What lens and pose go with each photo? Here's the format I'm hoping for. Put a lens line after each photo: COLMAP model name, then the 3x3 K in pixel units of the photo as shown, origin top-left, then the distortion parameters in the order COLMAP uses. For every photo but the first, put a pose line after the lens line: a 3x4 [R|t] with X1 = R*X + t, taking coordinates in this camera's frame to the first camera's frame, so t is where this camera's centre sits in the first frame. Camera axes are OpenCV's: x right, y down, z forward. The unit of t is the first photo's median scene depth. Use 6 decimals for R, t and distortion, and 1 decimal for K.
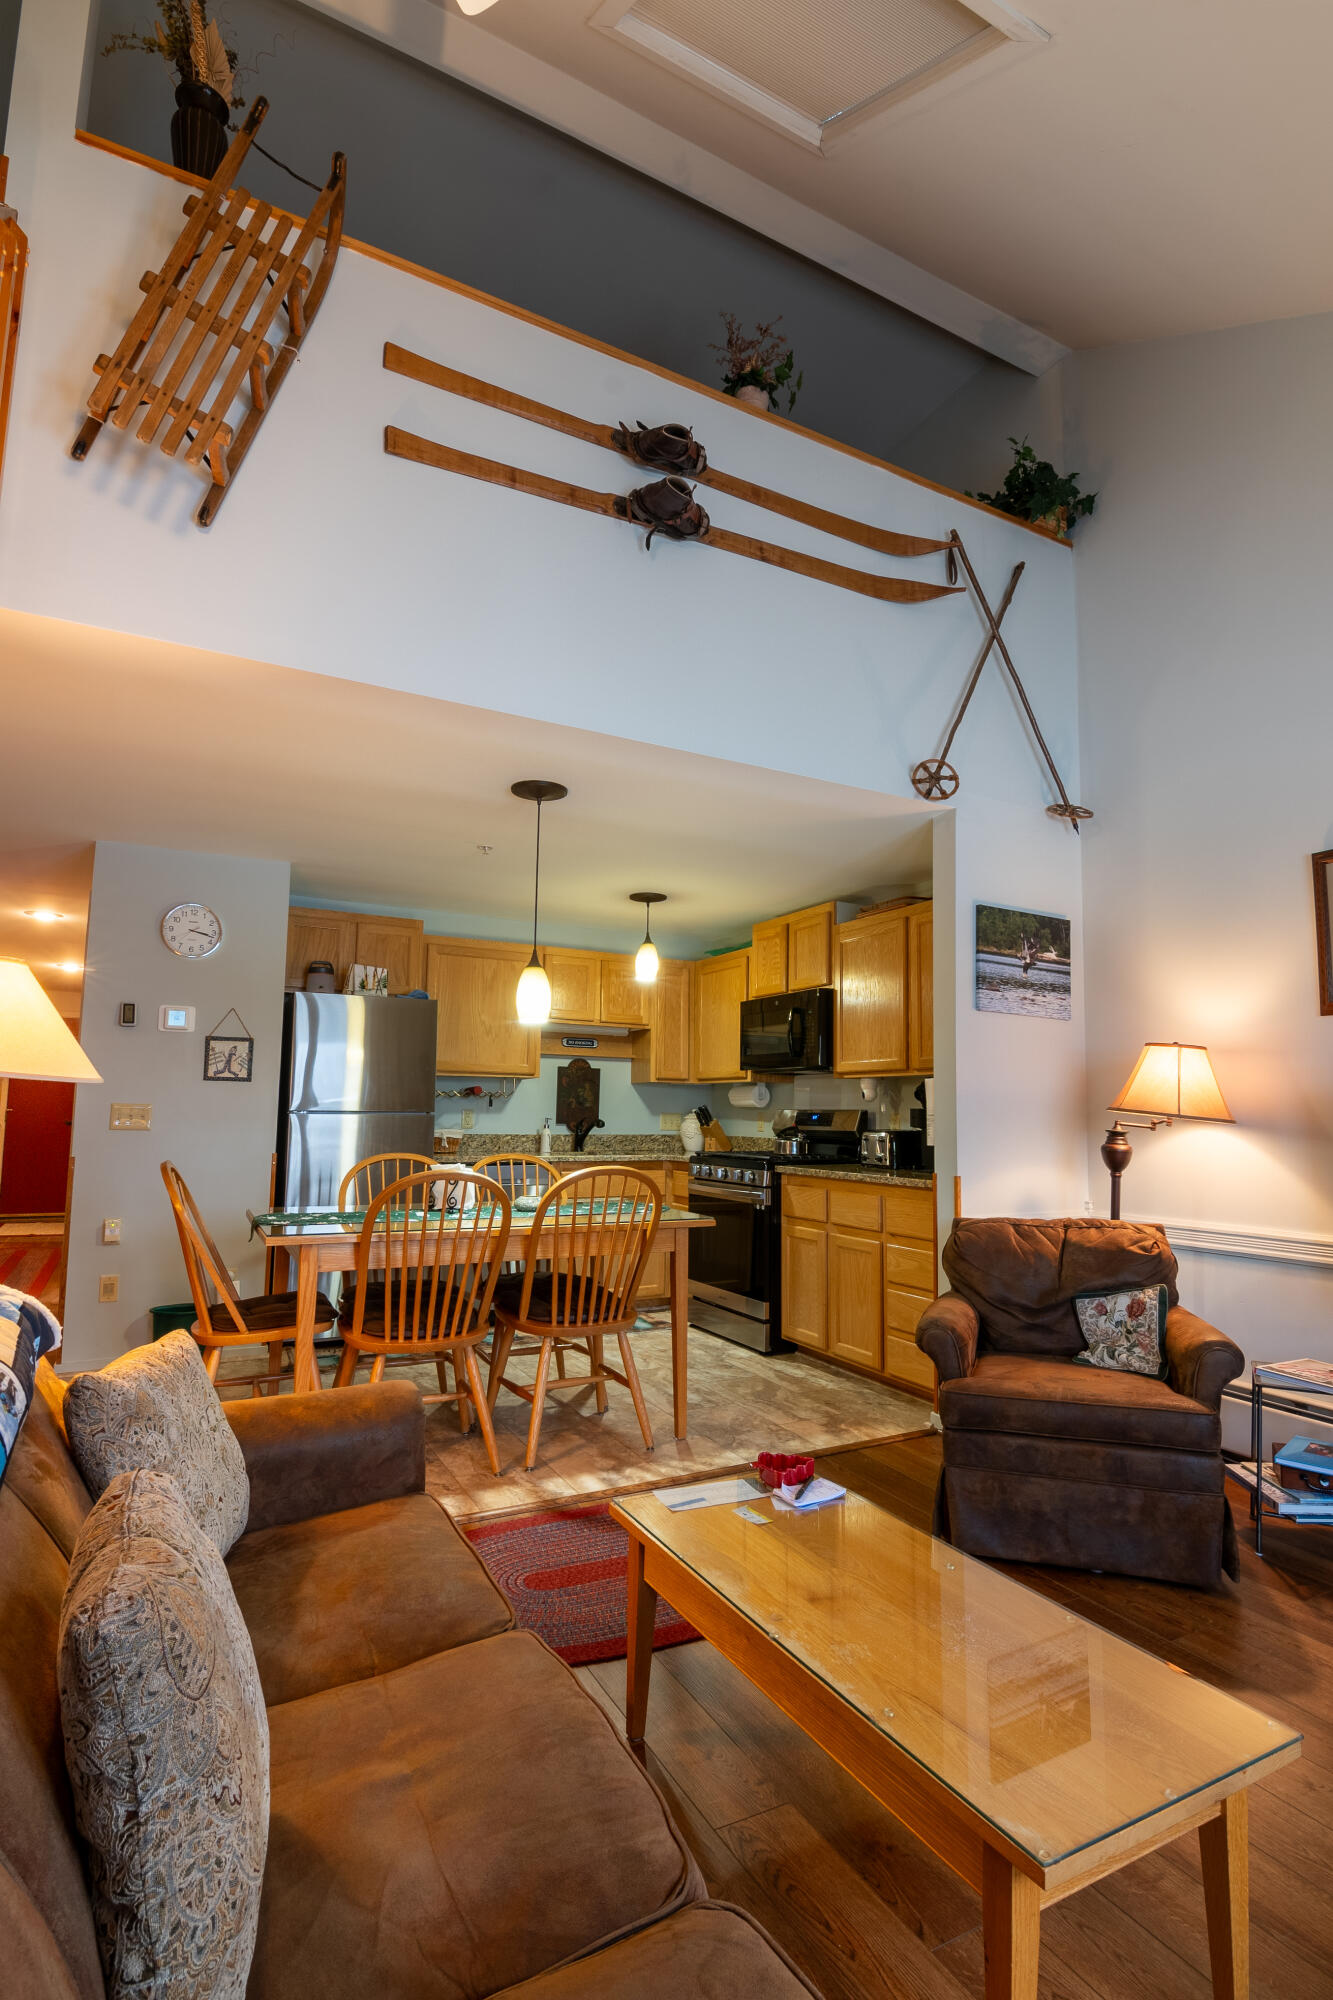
lens RADIAL K [[969.2, 0, 660.3], [0, 969.2, 1003.6], [0, 0, 1]] dist [-0.001206, -0.011823]
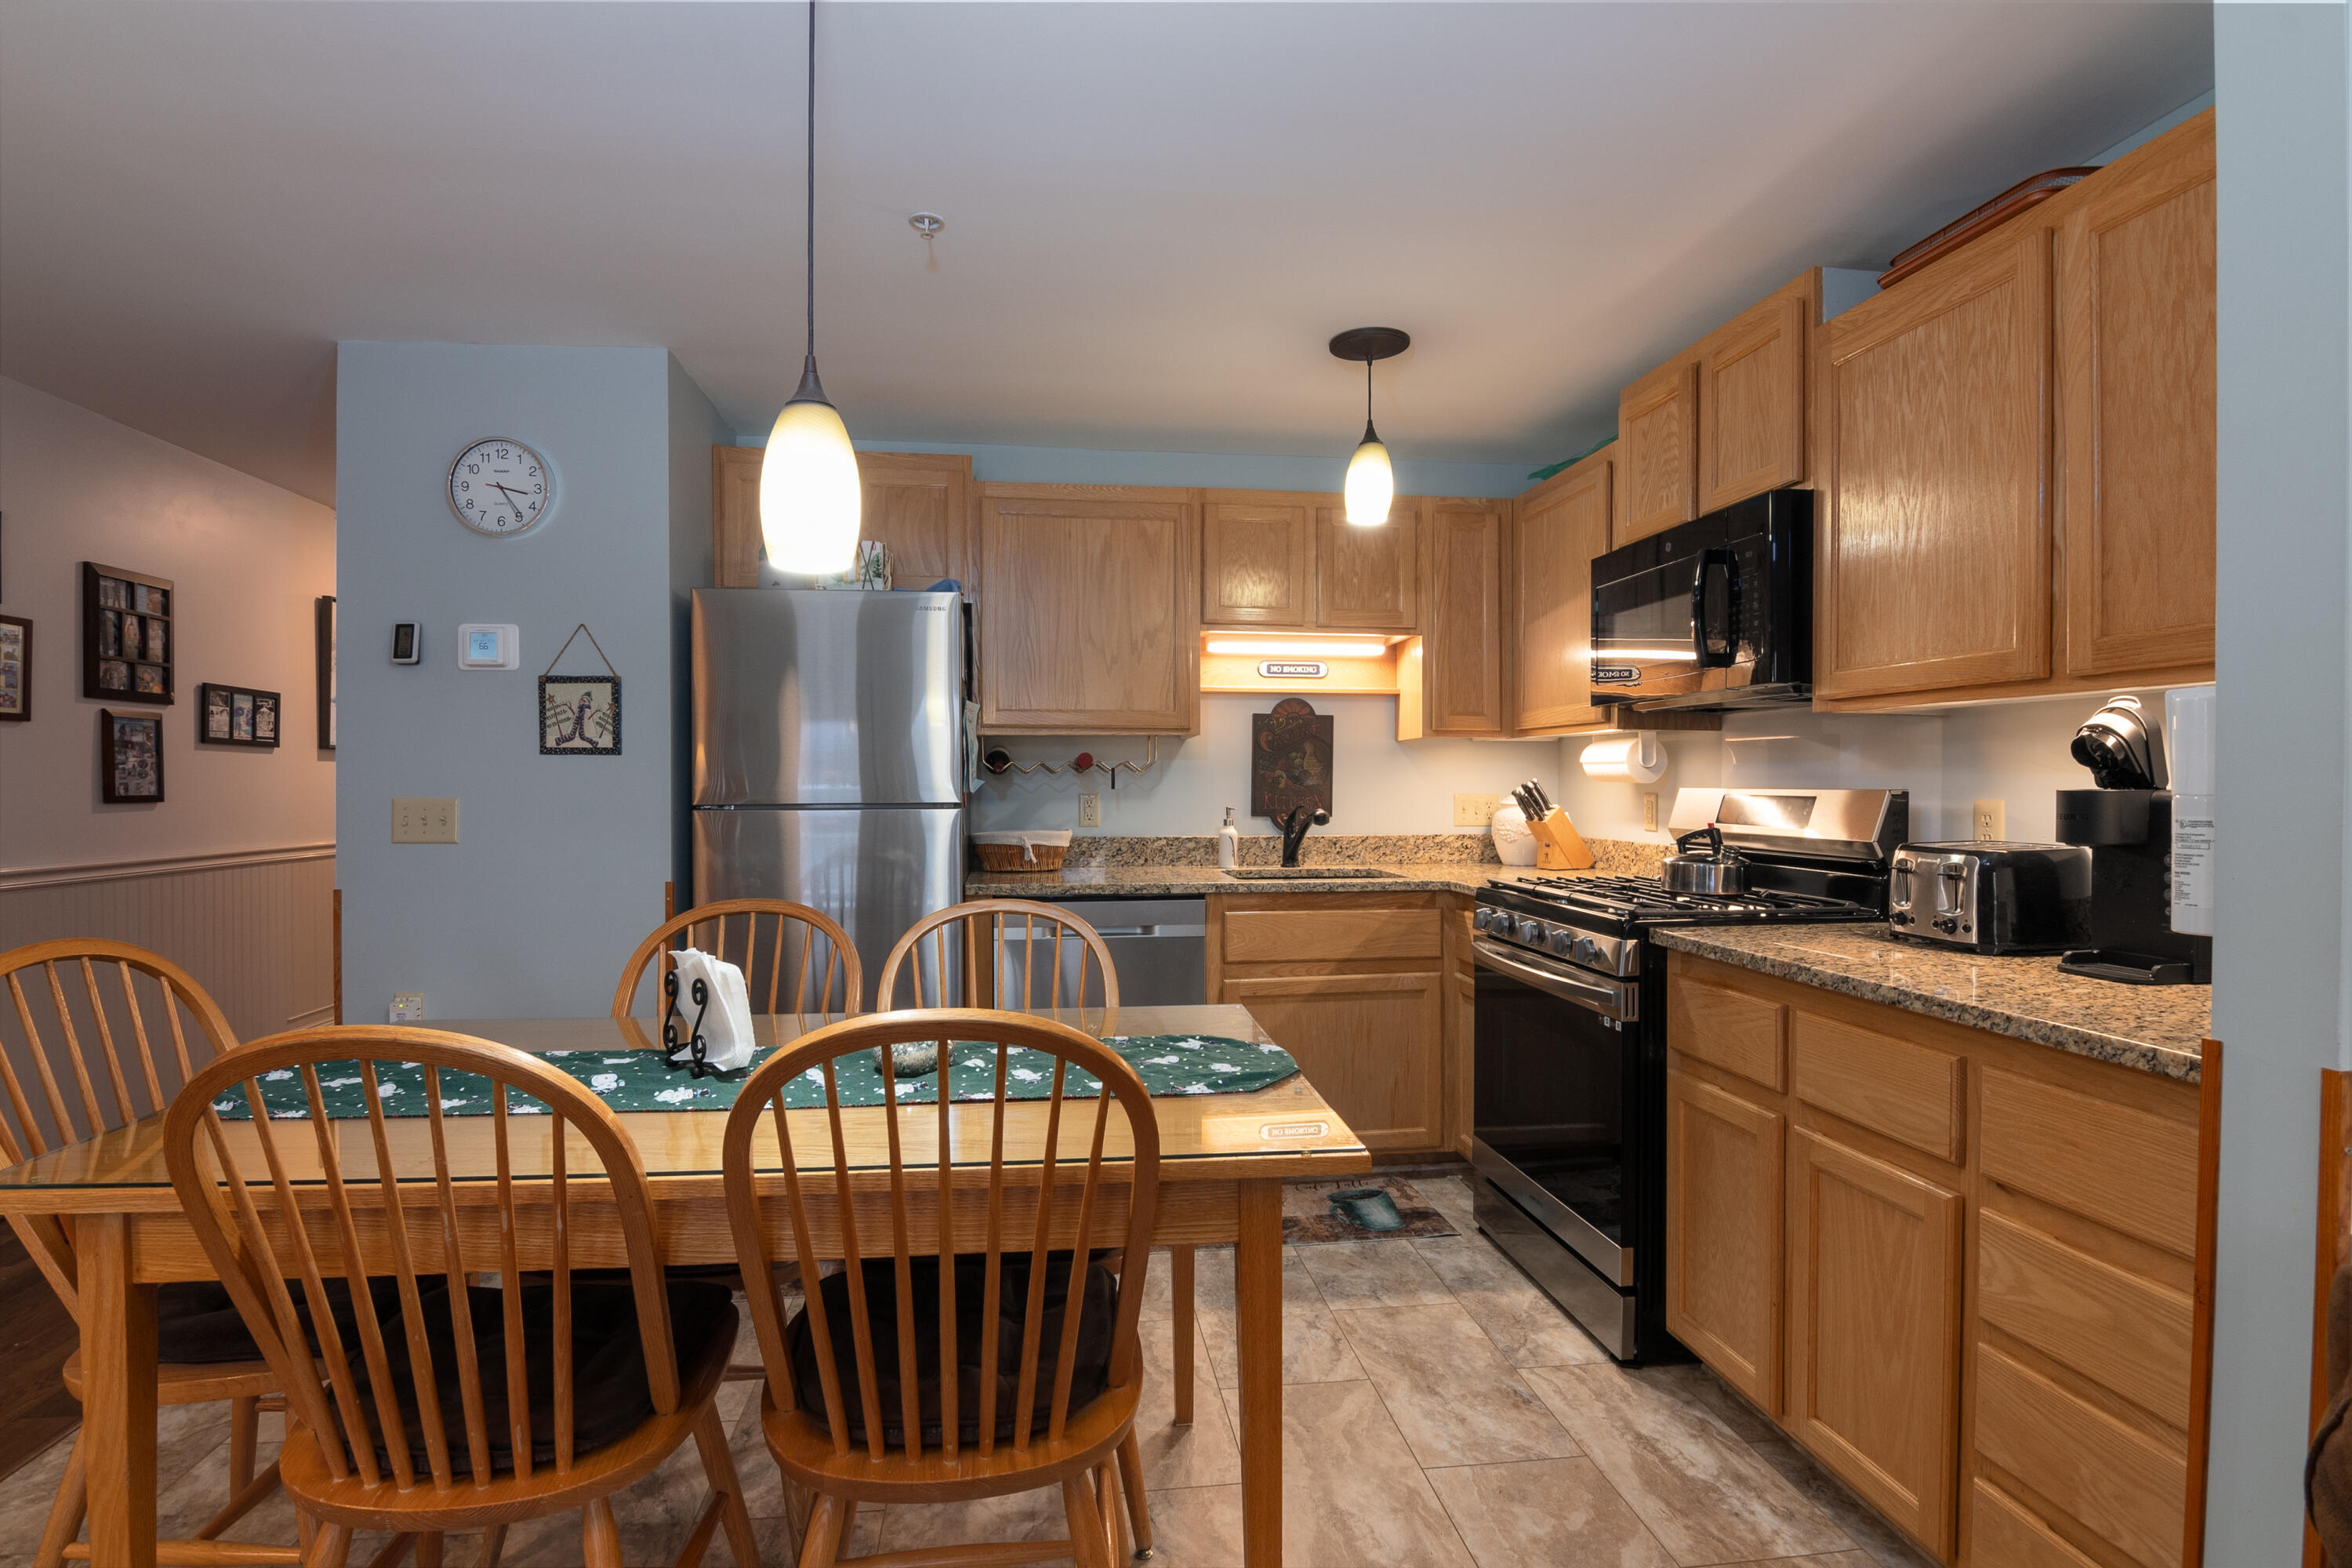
lens RADIAL K [[1139.7, 0, 1160.3], [0, 1139.7, 779.7], [0, 0, 1]] dist [-0.001206, -0.011823]
pose [[0.934857, -0.014421, -0.354733, 0.093466], [0.053219, 0.993577, 0.099860, 0.043045], [0.351014, -0.112234, 0.929620, 0.466105]]
